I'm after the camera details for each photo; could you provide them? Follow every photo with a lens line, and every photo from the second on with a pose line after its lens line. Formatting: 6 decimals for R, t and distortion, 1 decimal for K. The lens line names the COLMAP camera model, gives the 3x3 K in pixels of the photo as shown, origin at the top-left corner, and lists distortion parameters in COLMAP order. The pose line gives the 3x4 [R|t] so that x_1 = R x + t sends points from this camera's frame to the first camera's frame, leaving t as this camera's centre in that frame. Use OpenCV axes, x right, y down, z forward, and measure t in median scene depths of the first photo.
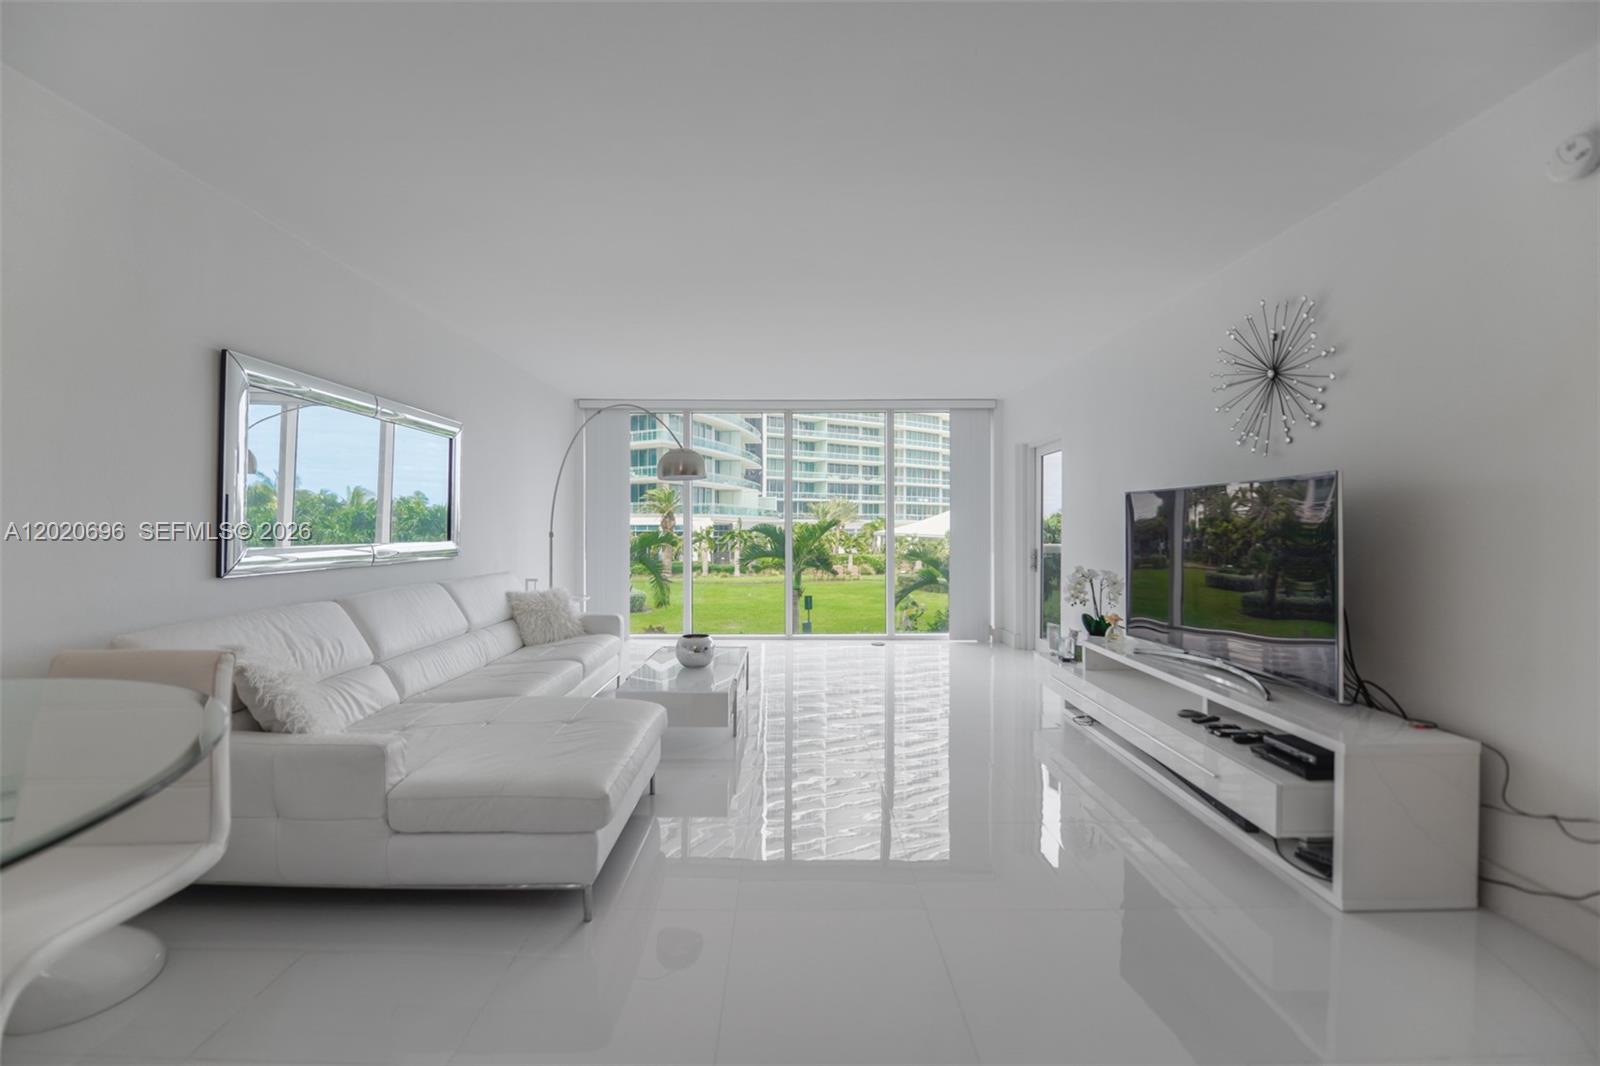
lens RADIAL K [[639.1, 0, 783.7], [0, 639.1, 522.7], [0, 0, 1]] dist [0.015747, 0.000167]
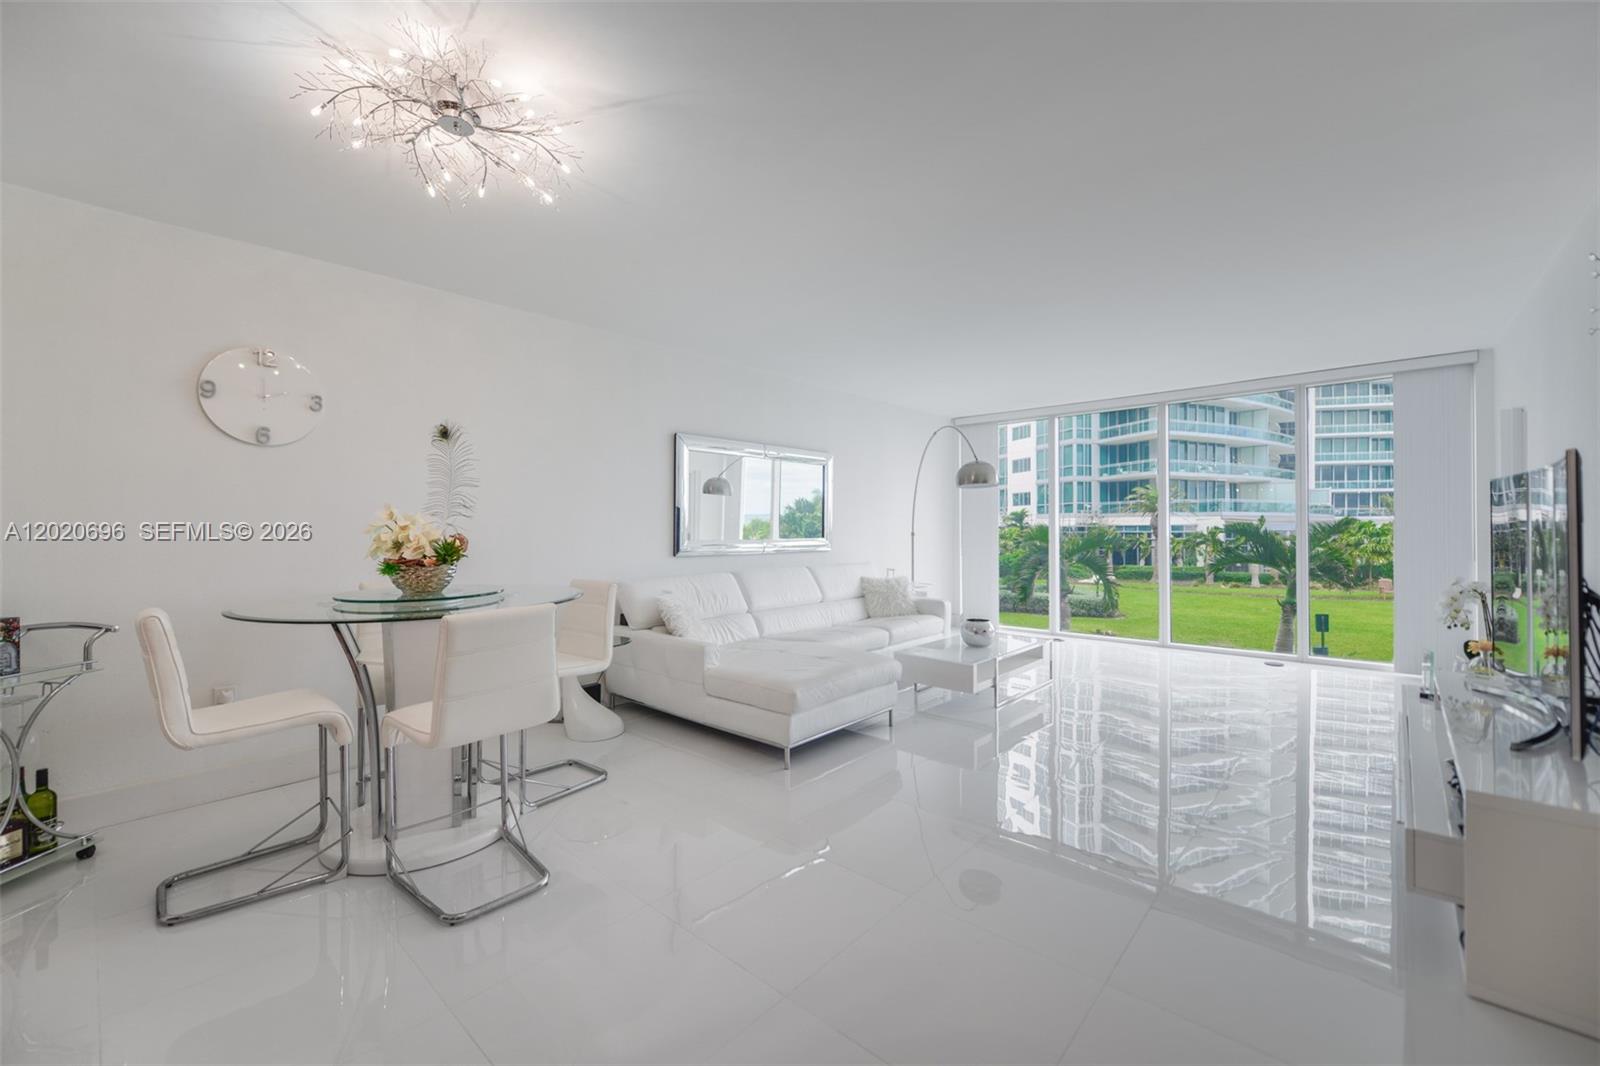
lens RADIAL K [[639.1, 0, 805.0], [0, 639.1, 529.4], [0, 0, 1]] dist [0.015747, 0.000167]
pose [[0.758365, -0.003300, -0.651822, 0.340915], [0.009136, 0.999943, 0.005567, 0.000035], [0.651766, -0.010177, 0.758352, -0.086749]]
